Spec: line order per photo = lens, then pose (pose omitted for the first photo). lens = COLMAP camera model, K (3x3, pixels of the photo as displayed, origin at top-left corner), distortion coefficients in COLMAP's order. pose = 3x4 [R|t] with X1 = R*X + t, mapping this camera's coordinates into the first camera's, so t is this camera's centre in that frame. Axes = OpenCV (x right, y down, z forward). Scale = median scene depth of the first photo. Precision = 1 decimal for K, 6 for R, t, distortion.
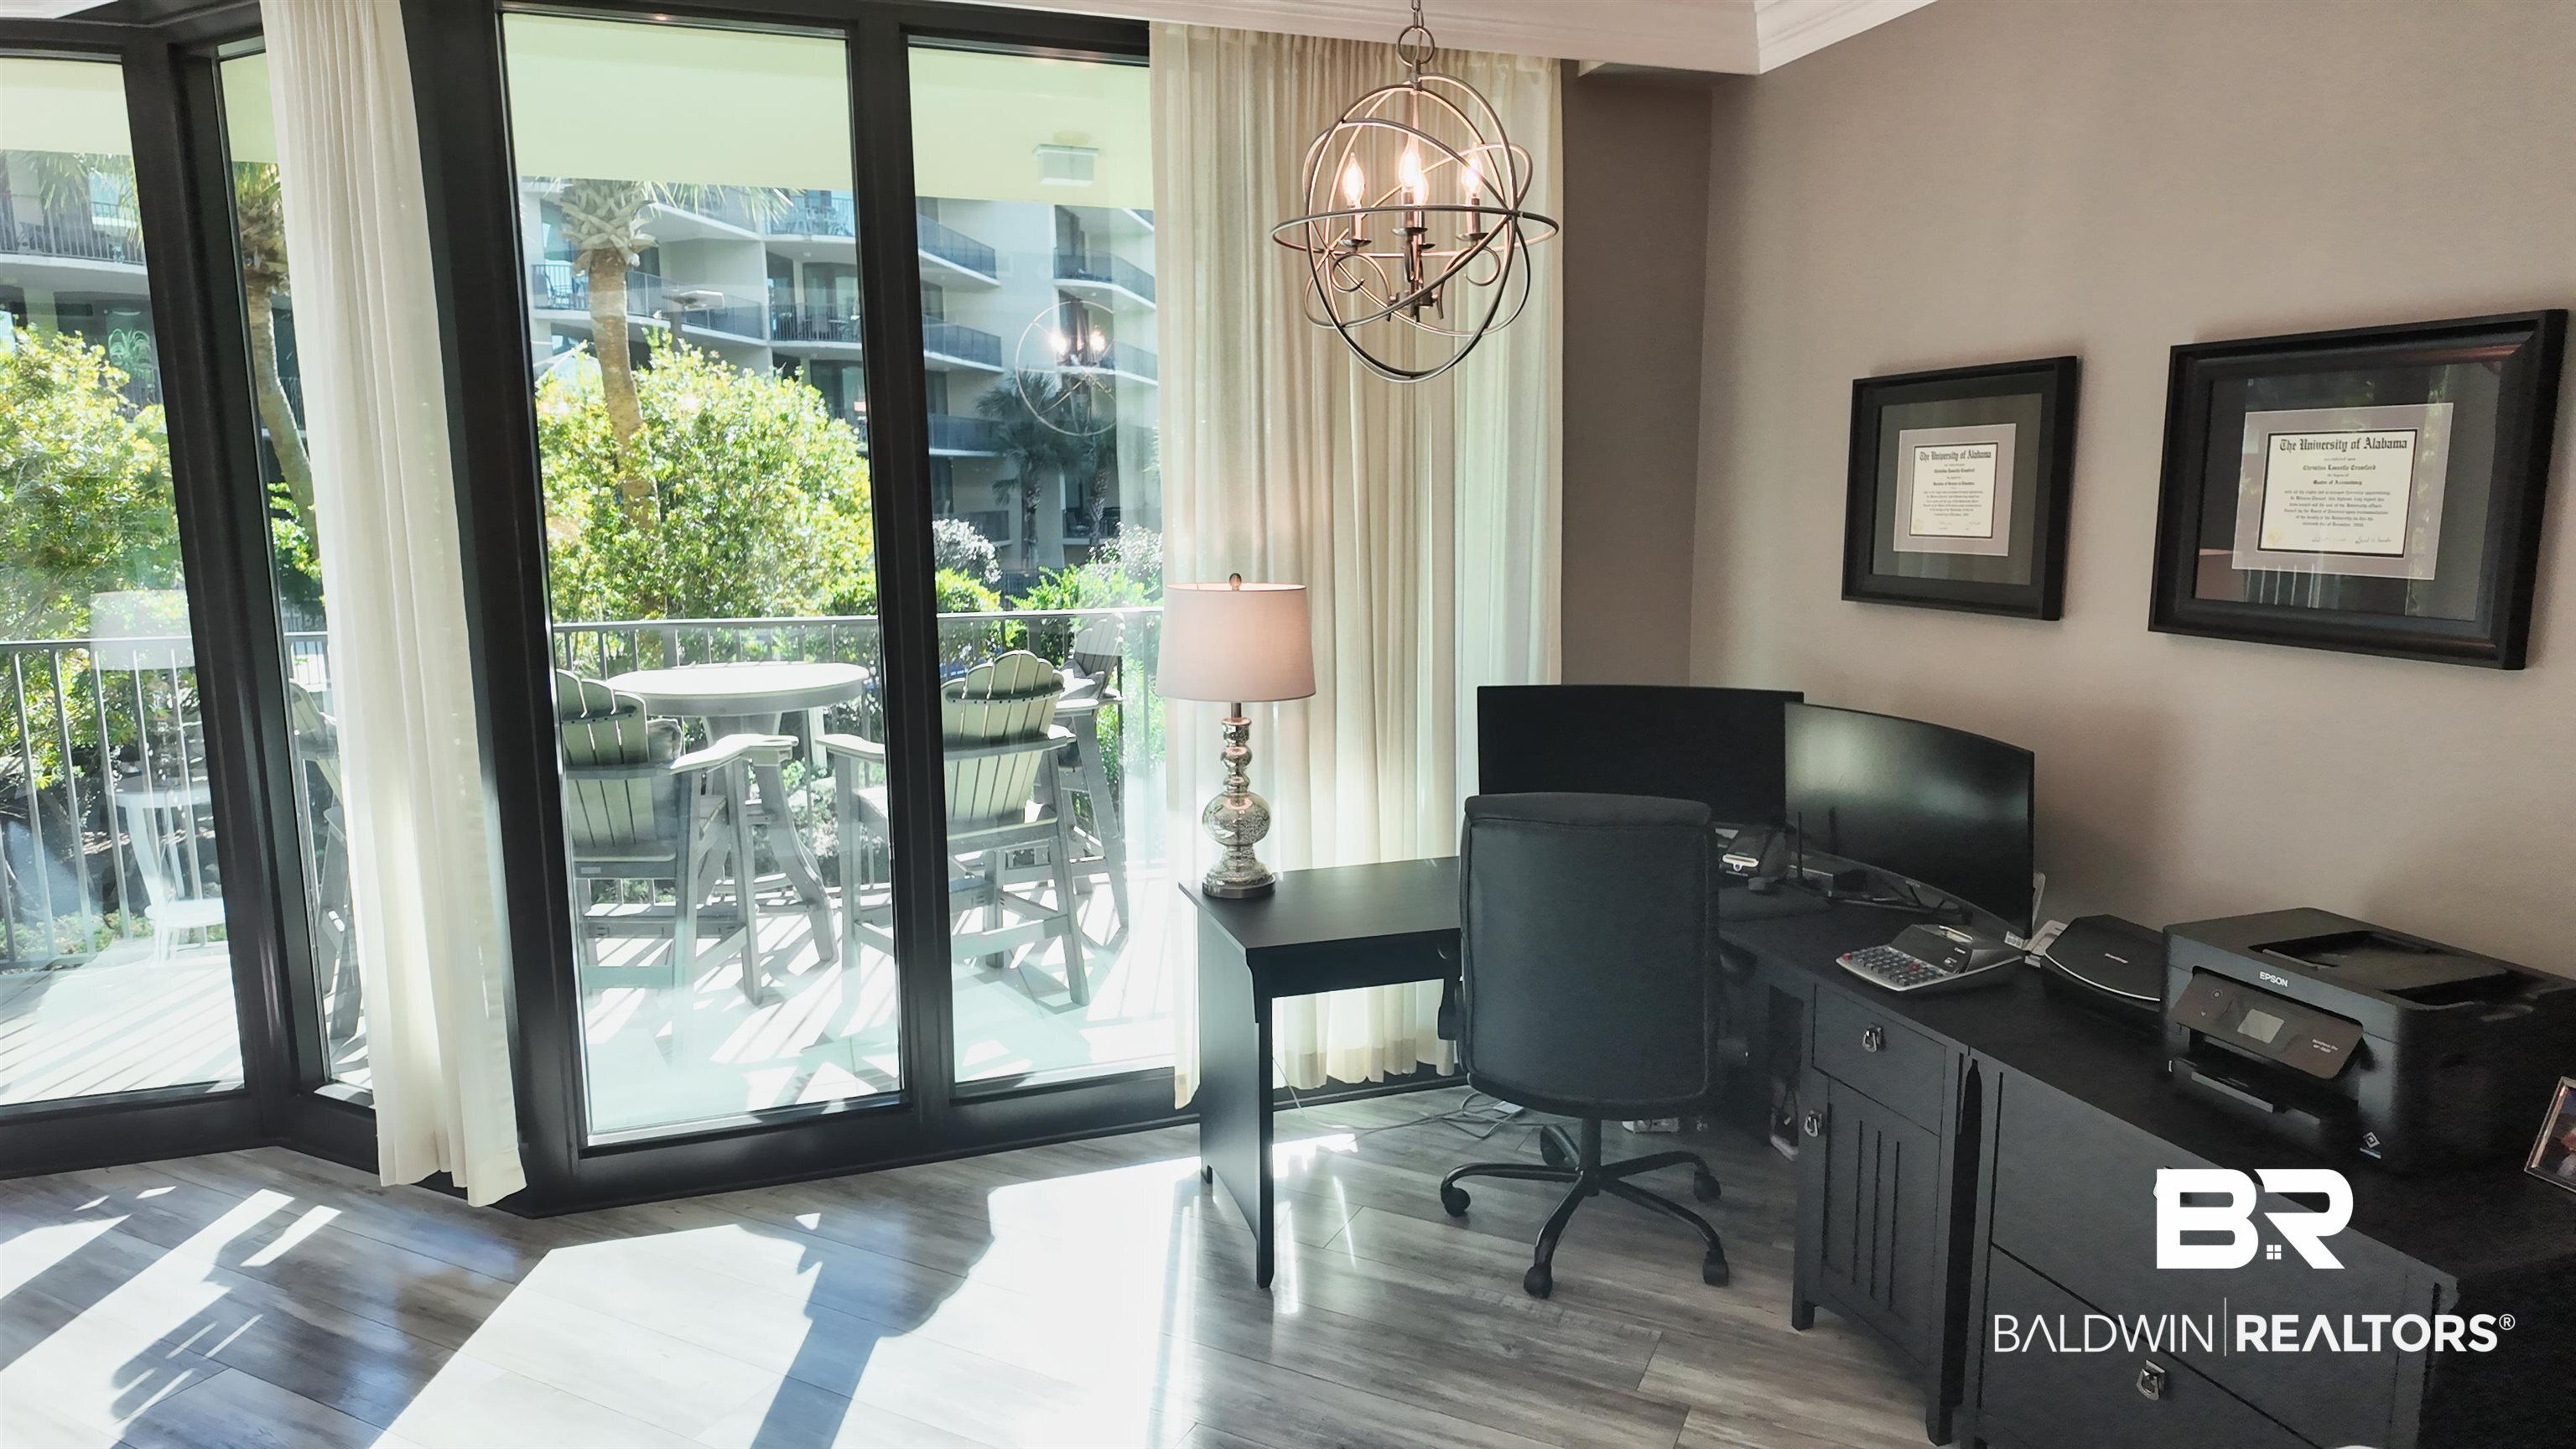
lens RADIAL K [[1511.8, 0, 1316.7], [0, 1511.8, 718.1], [0, 0, 1]] dist [0.097808, -0.103526]
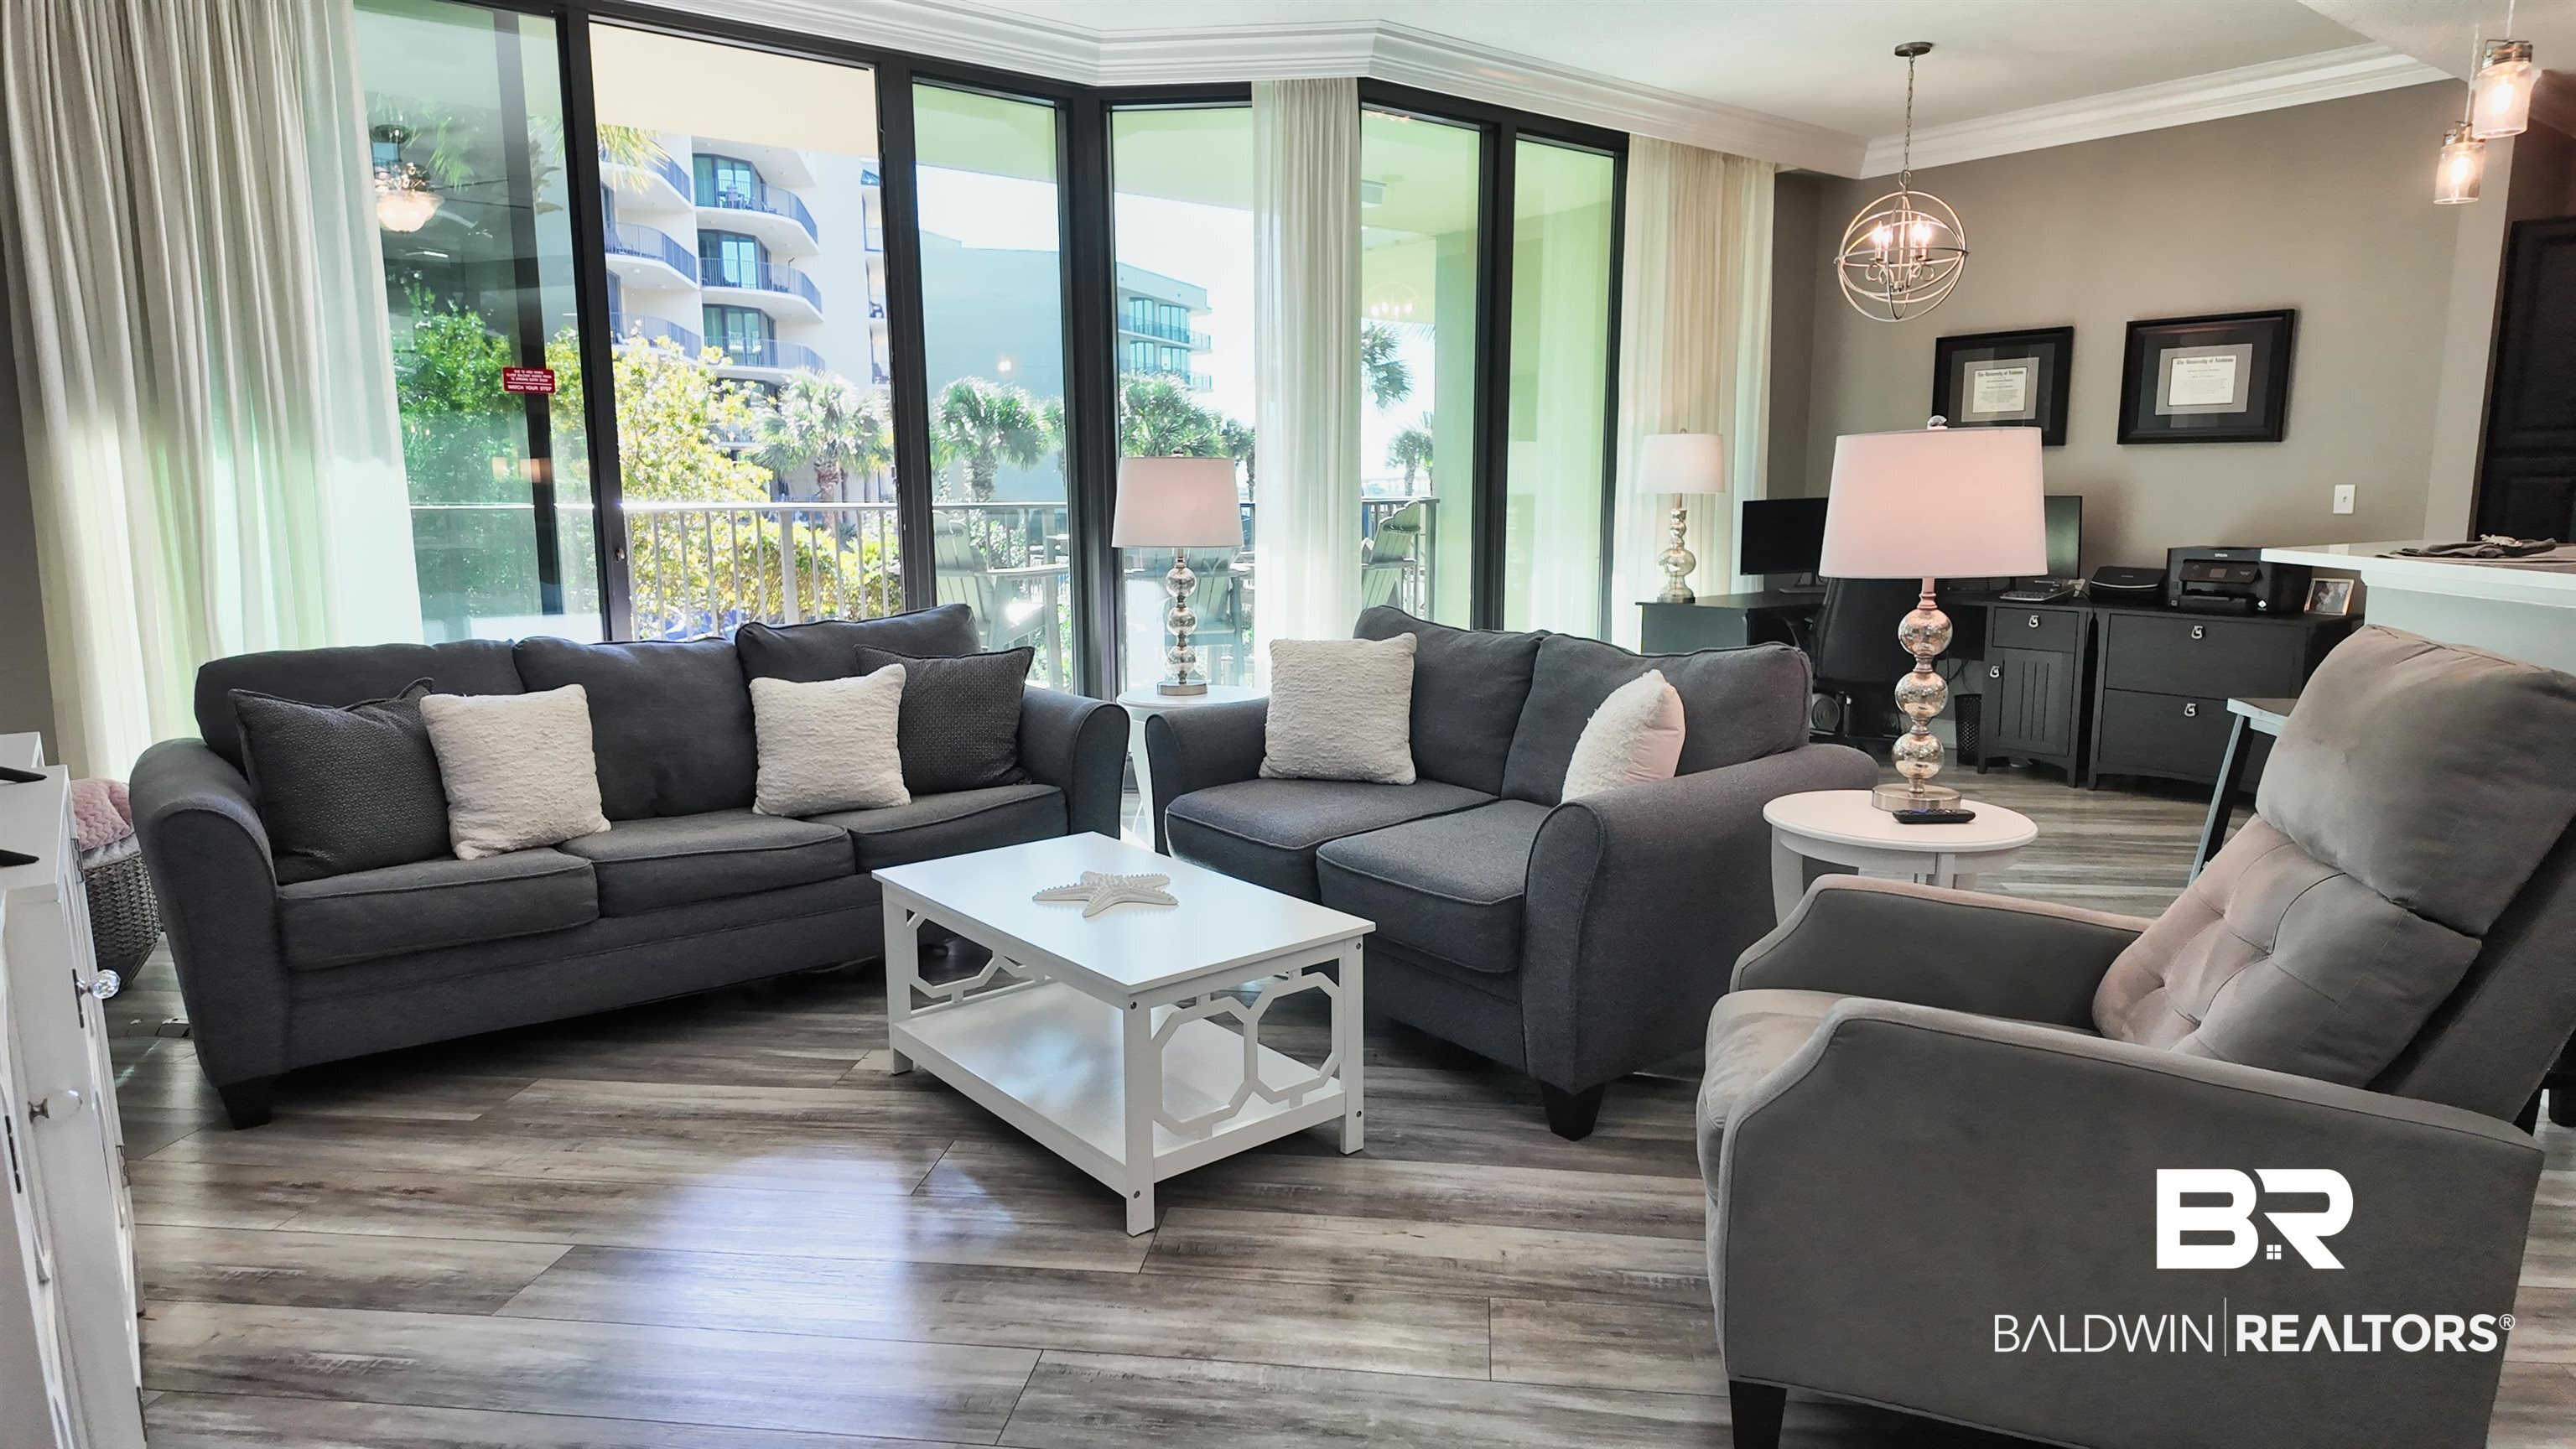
lens RADIAL K [[1534.5, 0, 1337.7], [0, 1534.5, 684.5], [0, 0, 1]] dist [0.039954, 0.000805]
pose [[0.939395, -0.044823, 0.339895, -1.225576], [0.051877, 0.998585, -0.011690, 0.242170], [-0.338890, 0.028615, 0.940391, -0.708368]]
